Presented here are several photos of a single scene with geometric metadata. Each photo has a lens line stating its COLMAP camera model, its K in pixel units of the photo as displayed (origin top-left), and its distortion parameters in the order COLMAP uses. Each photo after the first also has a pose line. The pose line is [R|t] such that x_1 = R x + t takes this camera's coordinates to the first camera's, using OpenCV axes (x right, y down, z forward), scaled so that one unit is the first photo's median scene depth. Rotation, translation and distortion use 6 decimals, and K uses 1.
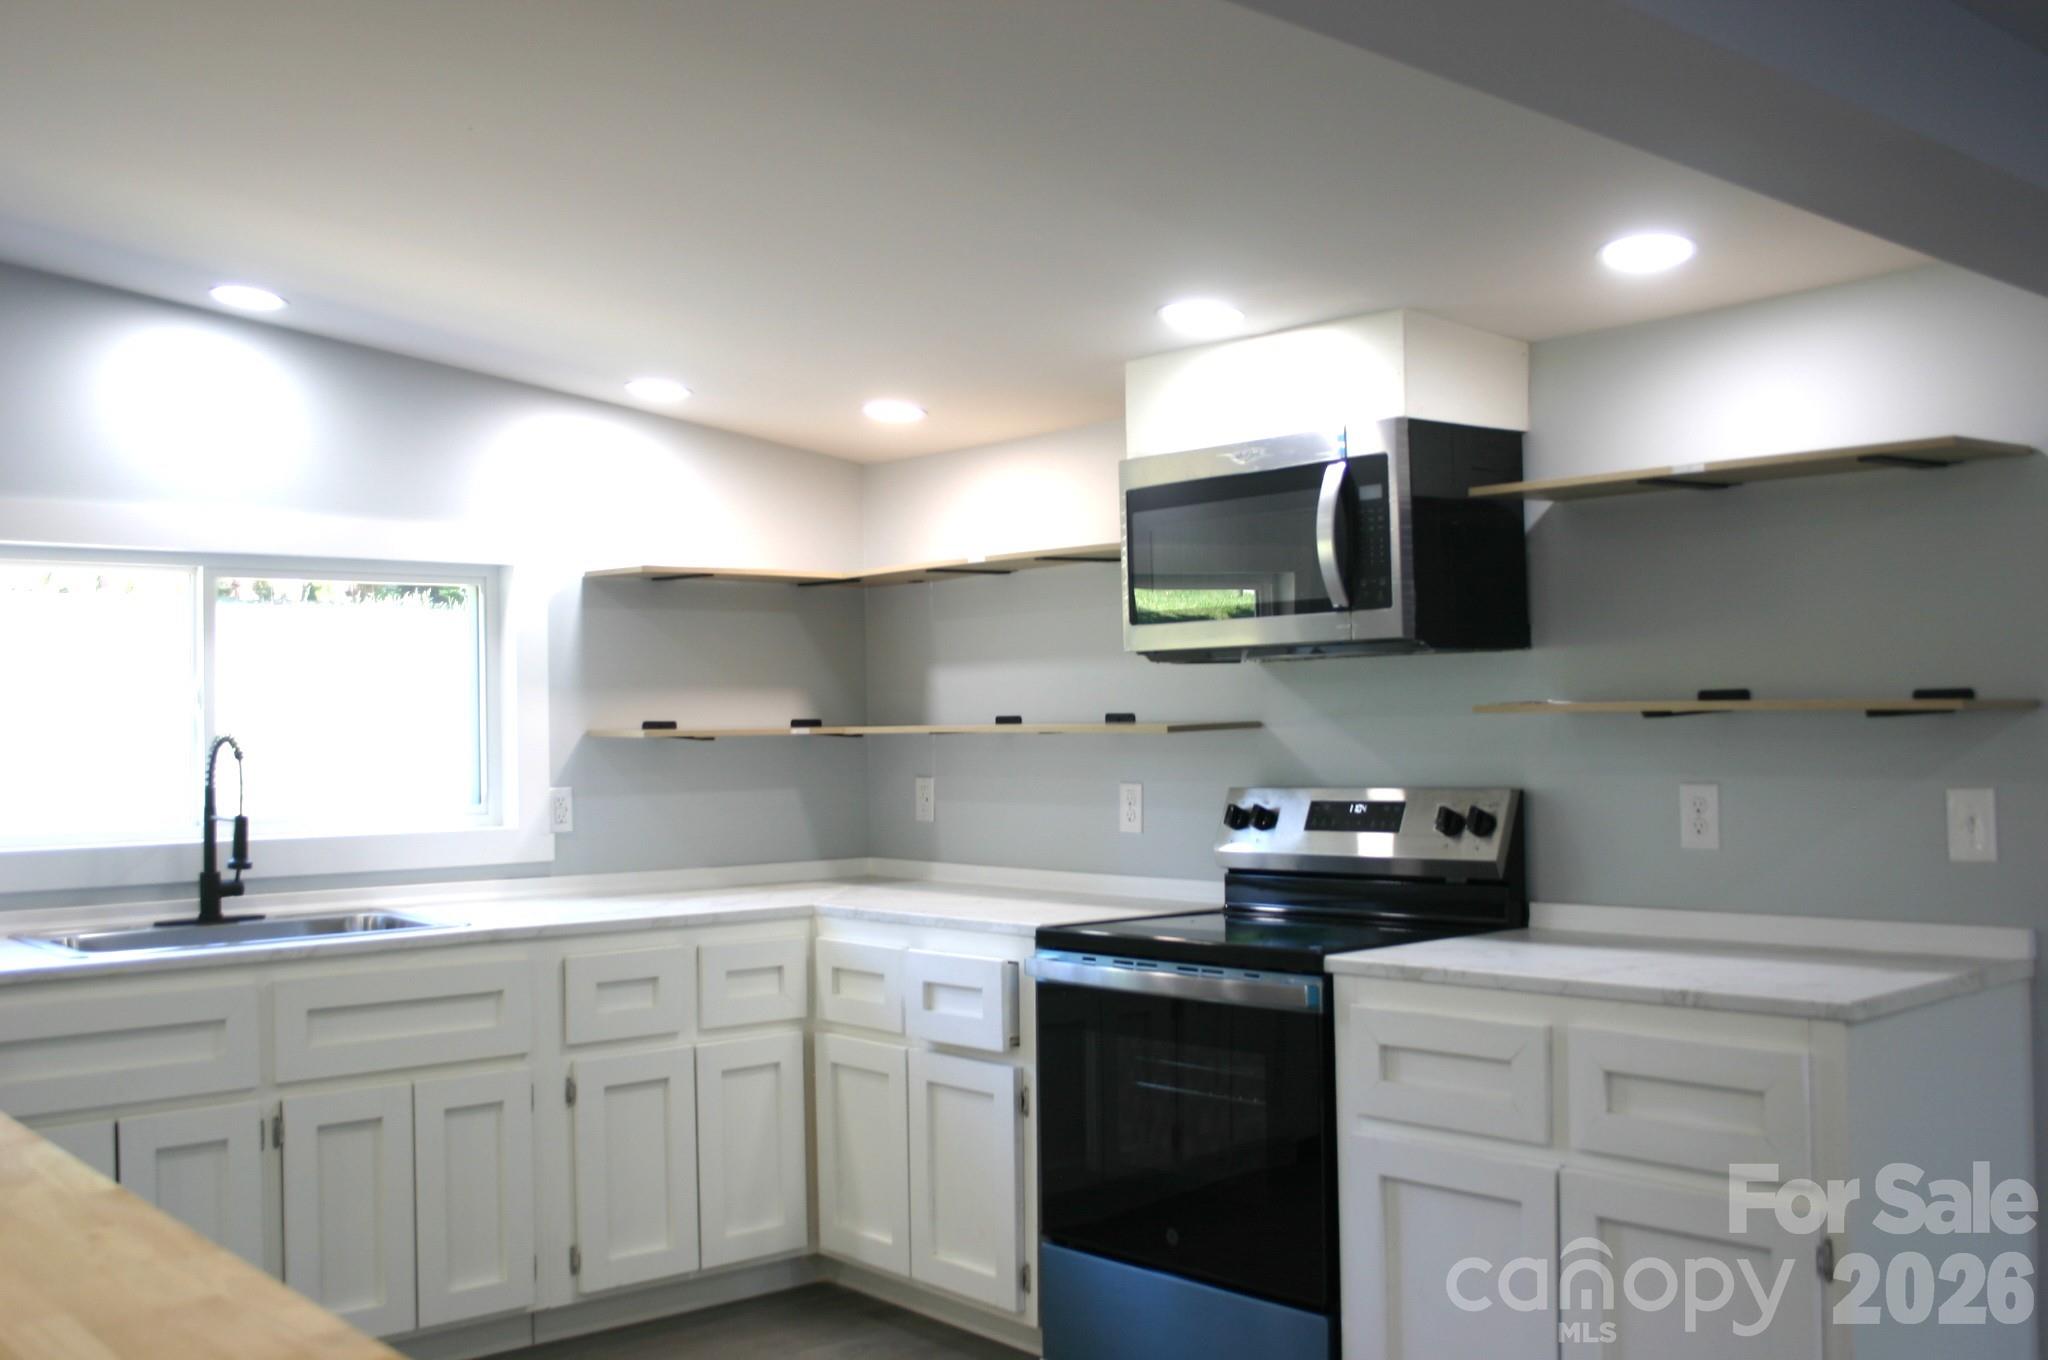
lens RADIAL K [[1911.6, 0, 1026.9], [0, 1911.6, 715.2], [0, 0, 1]] dist [-0.083654, 0.016689]
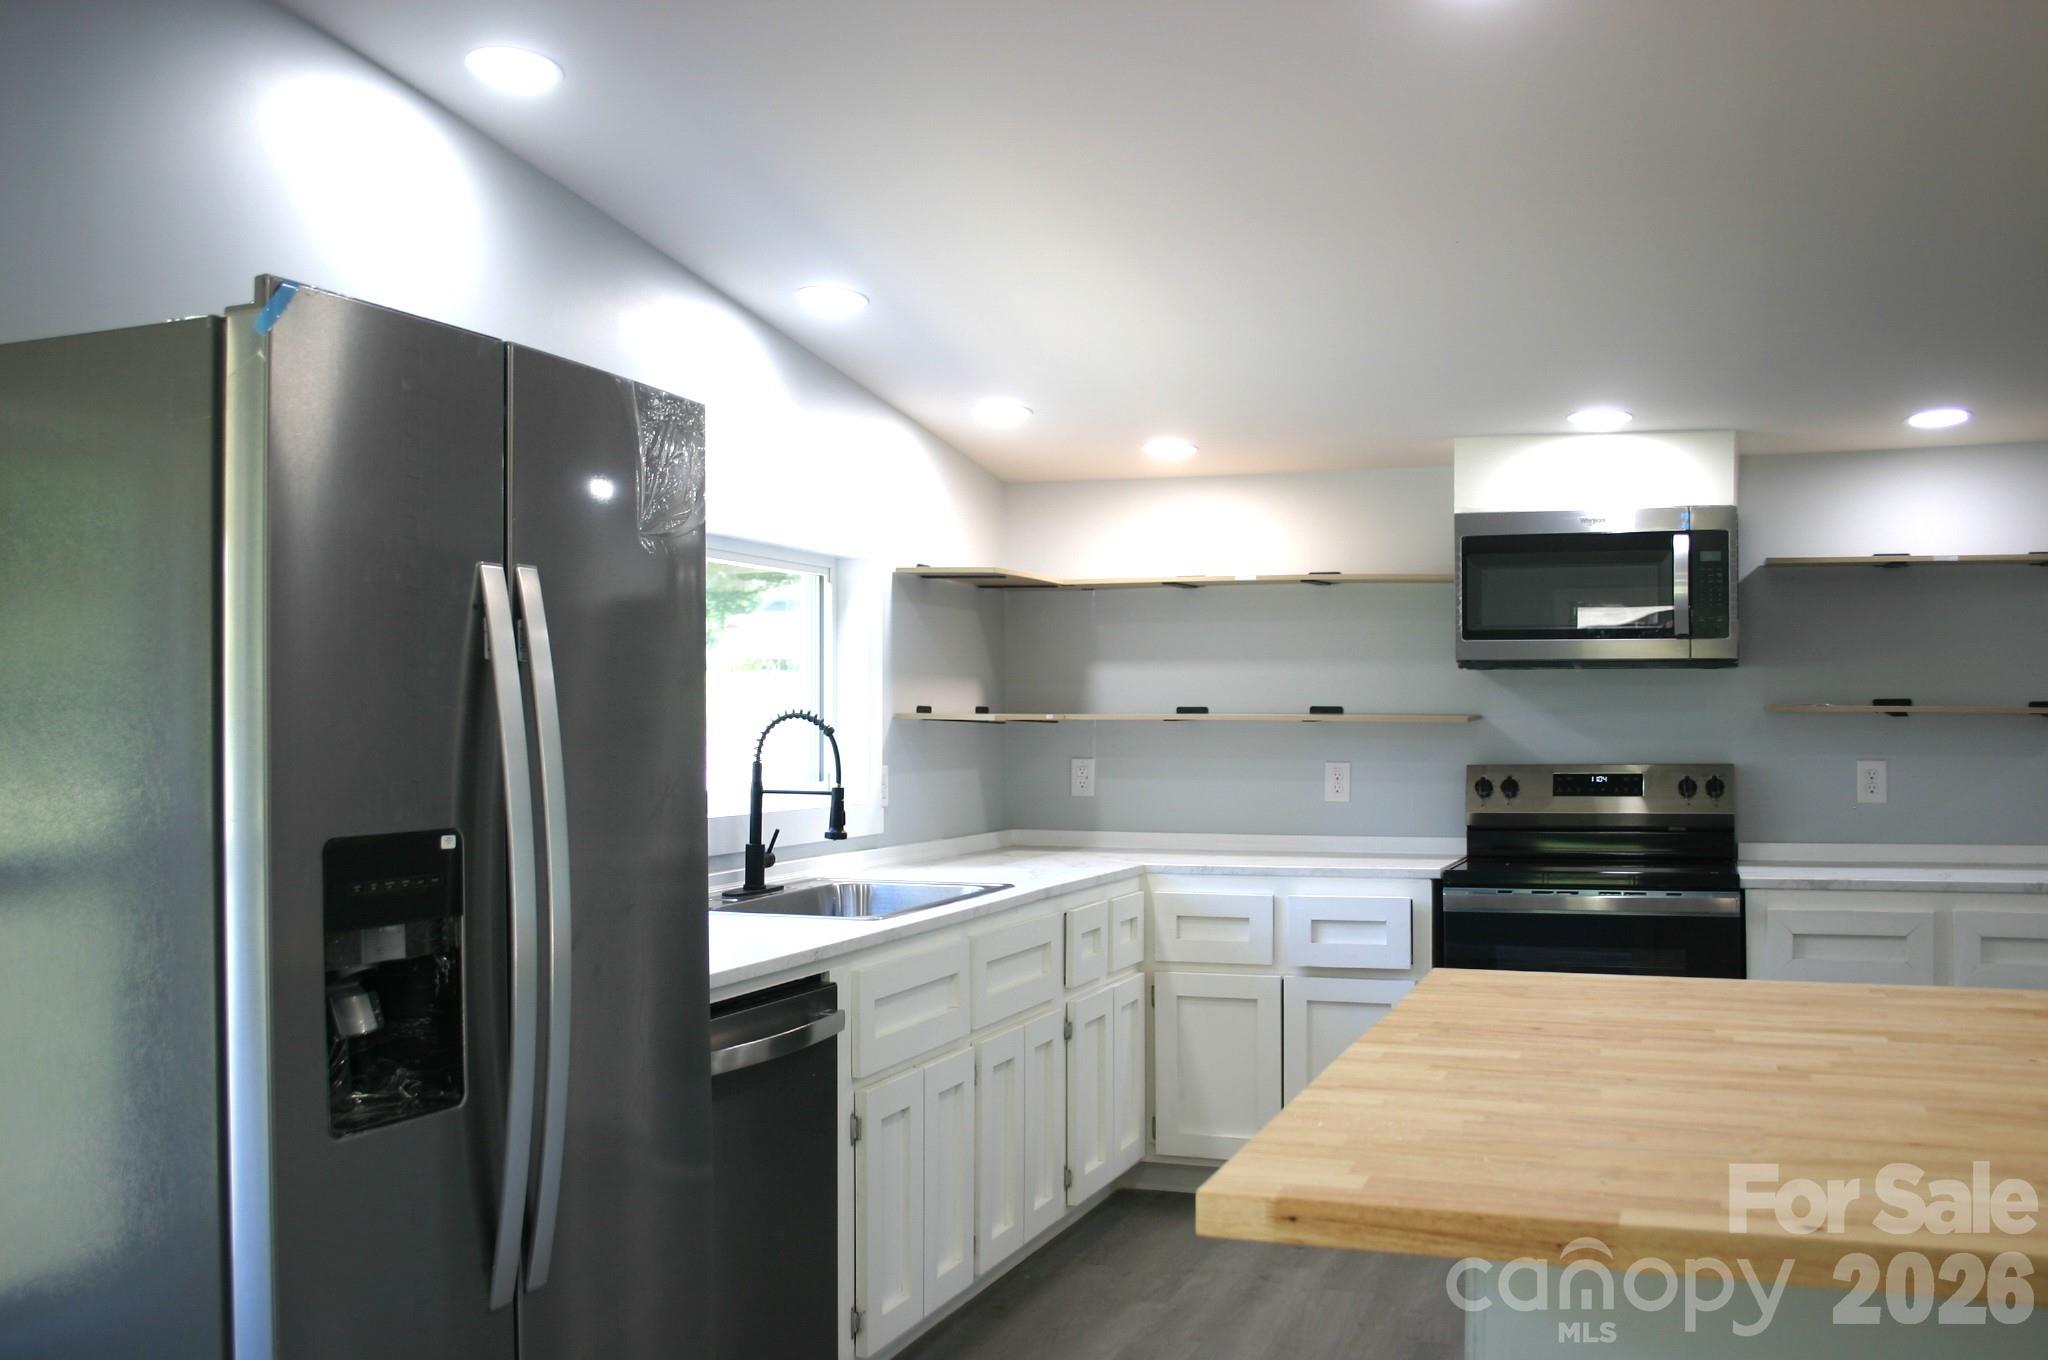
lens RADIAL K [[1911.6, 0, 1026.9], [0, 1911.6, 715.2], [0, 0, 1]] dist [-0.083654, 0.016689]
pose [[0.873919, 0.015915, 0.485810, -0.818171], [-0.016327, 0.999861, -0.003384, 0.013726], [-0.485797, -0.004974, 0.874058, 0.007773]]
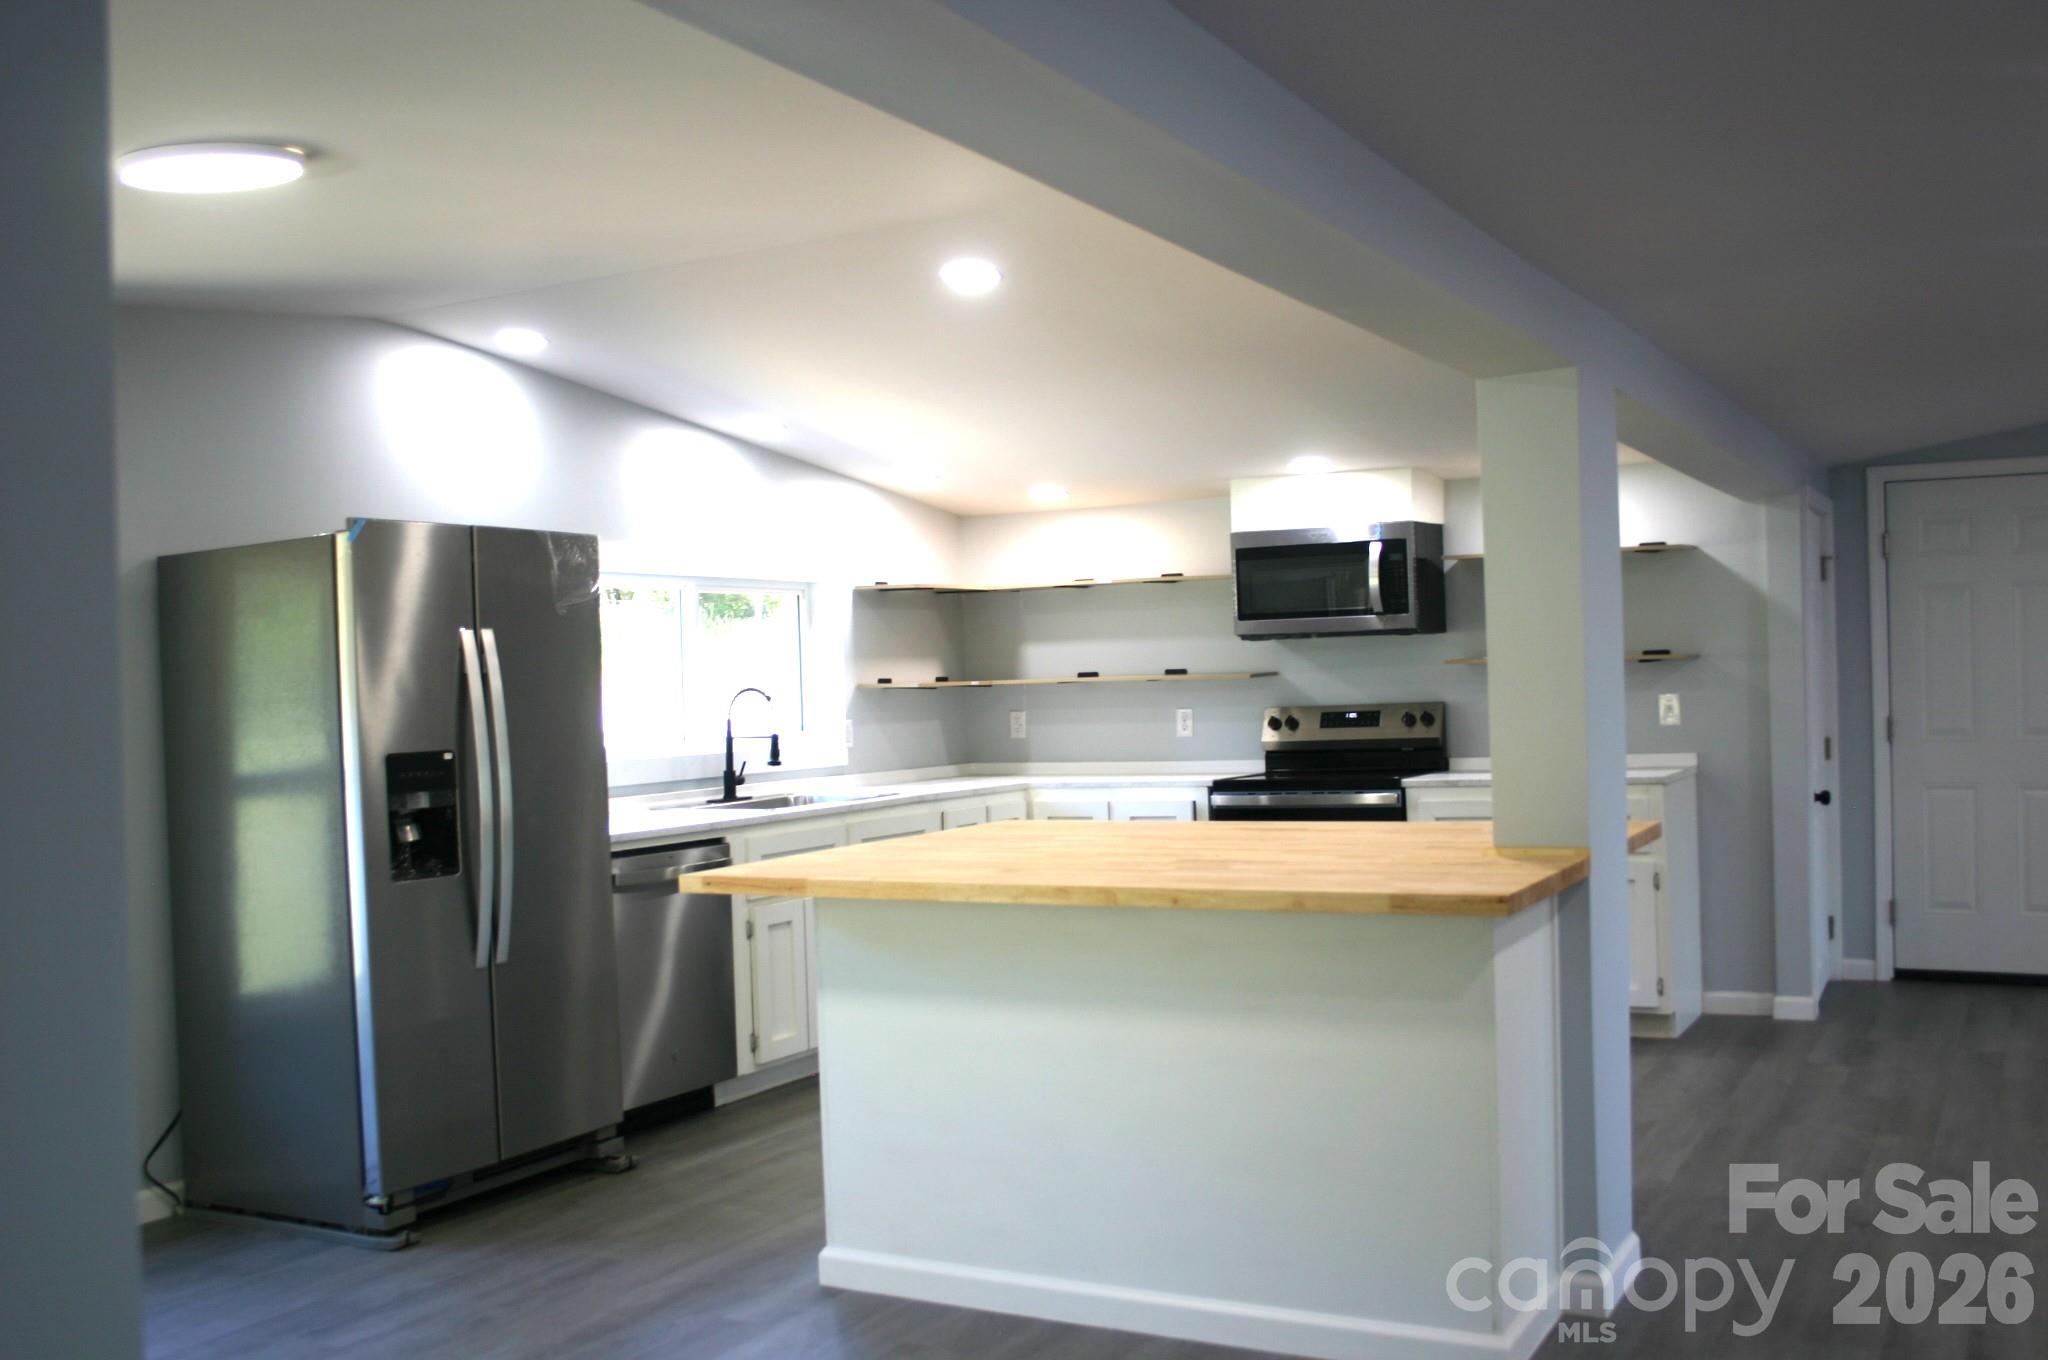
lens RADIAL K [[1911.6, 0, 1026.9], [0, 1911.6, 715.2], [0, 0, 1]] dist [-0.083654, 0.016689]
pose [[0.937519, -0.020991, 0.347302, -0.774732], [0.015954, 0.999722, 0.017357, 0.009799], [-0.347569, -0.010731, 0.937593, -0.669321]]
